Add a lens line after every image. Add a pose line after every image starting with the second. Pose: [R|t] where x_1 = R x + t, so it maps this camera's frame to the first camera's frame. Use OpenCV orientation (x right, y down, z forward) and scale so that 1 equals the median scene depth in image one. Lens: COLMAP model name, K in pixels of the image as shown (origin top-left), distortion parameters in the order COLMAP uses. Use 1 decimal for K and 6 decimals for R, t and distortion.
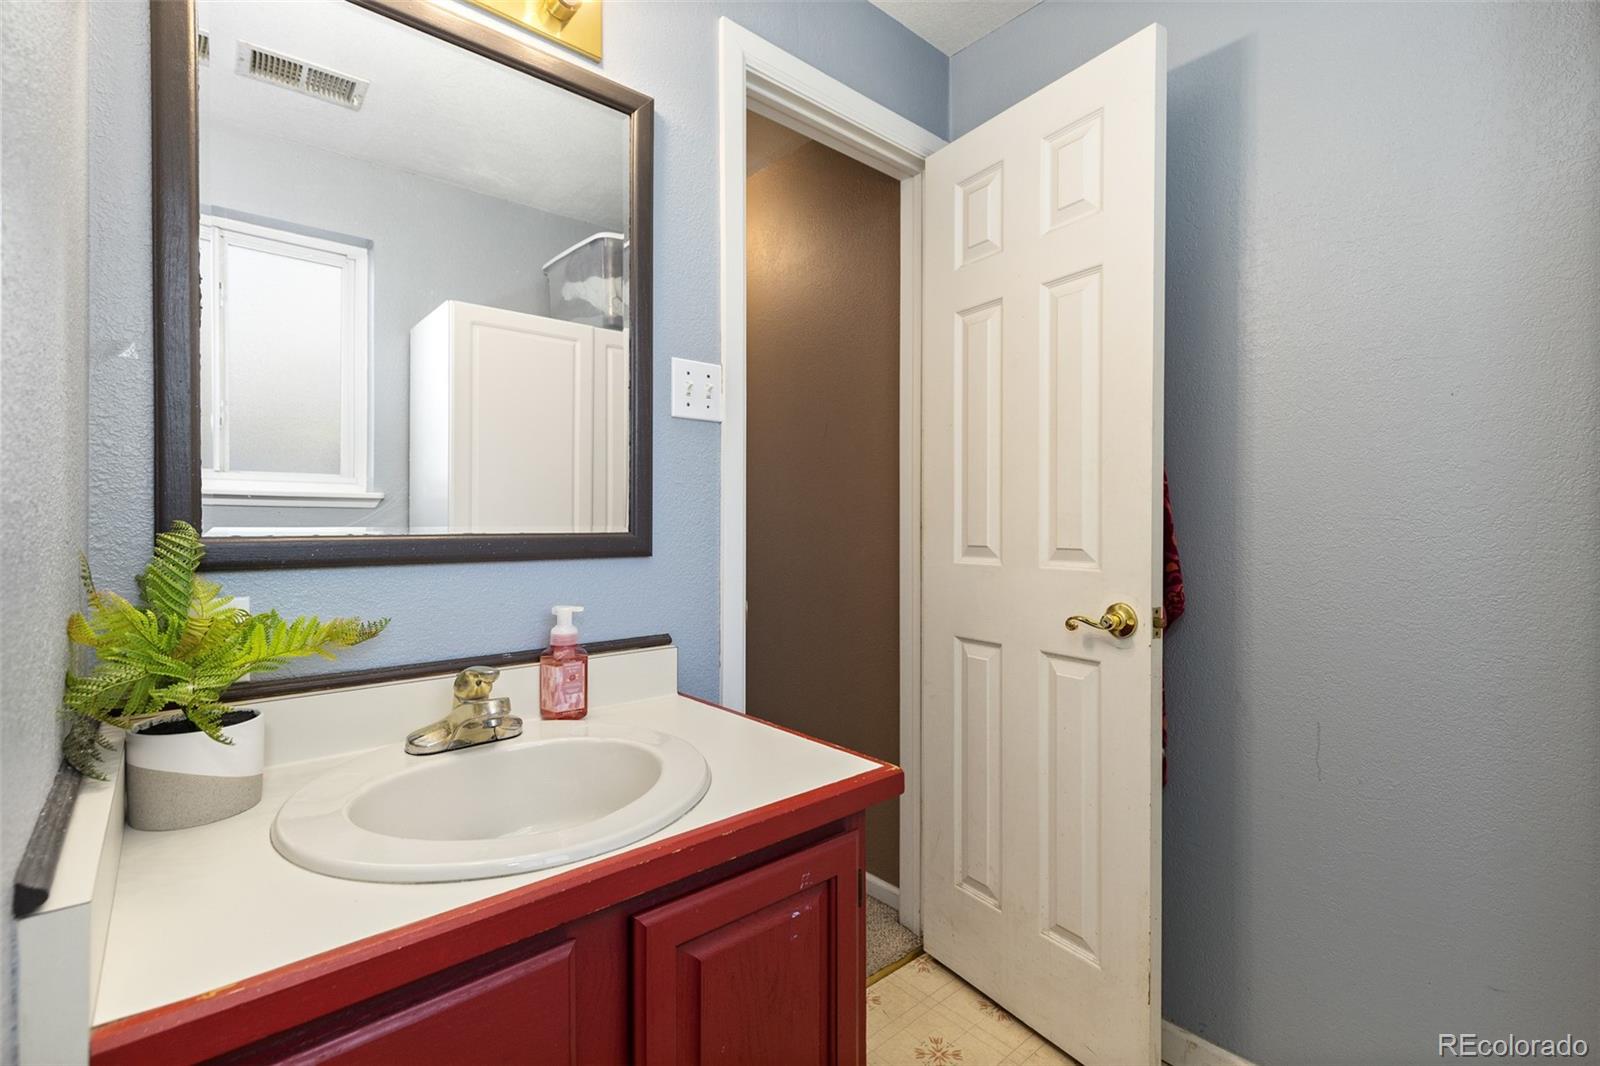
lens RADIAL K [[722.4, 0, 795.0], [0, 722.4, 521.4], [0, 0, 1]] dist [0.007182, -0.001175]
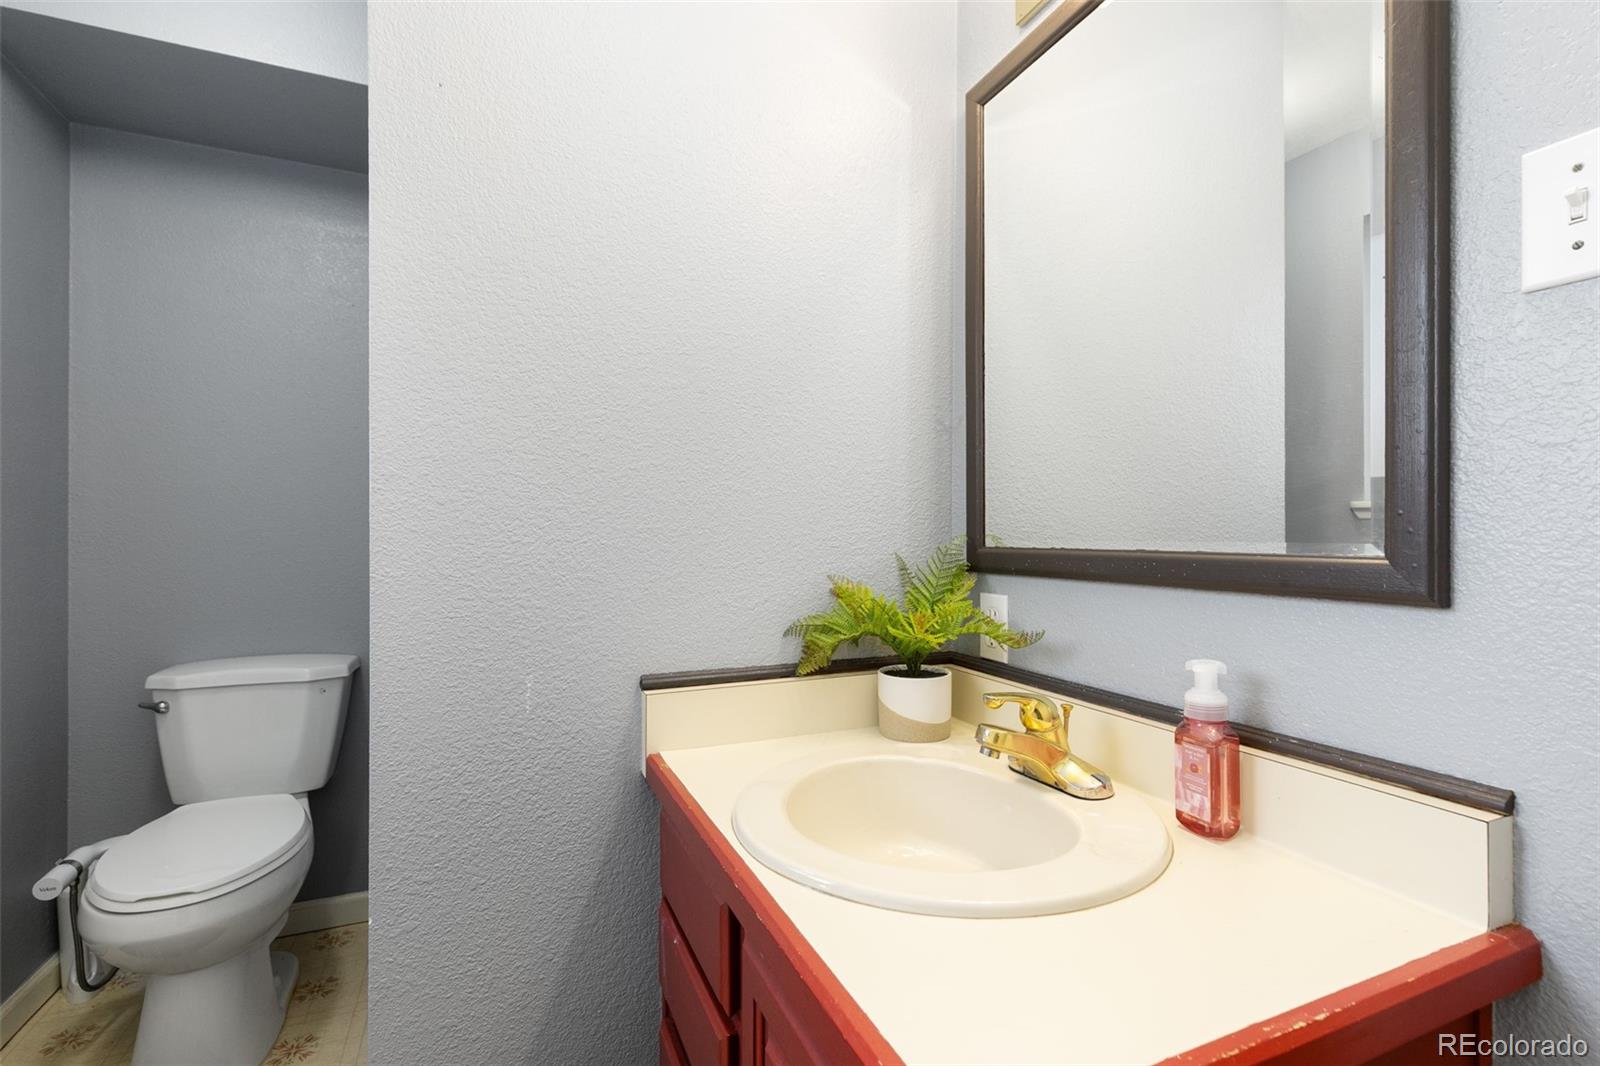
lens RADIAL K [[722.4, 0, 795.5], [0, 722.4, 538.5], [0, 0, 1]] dist [0.007182, -0.001175]
pose [[-0.296549, -0.001979, -0.955016, 0.442300], [-0.005254, 0.999986, -0.000441, 0.005500], [0.955003, 0.004887, -0.296555, 0.843541]]
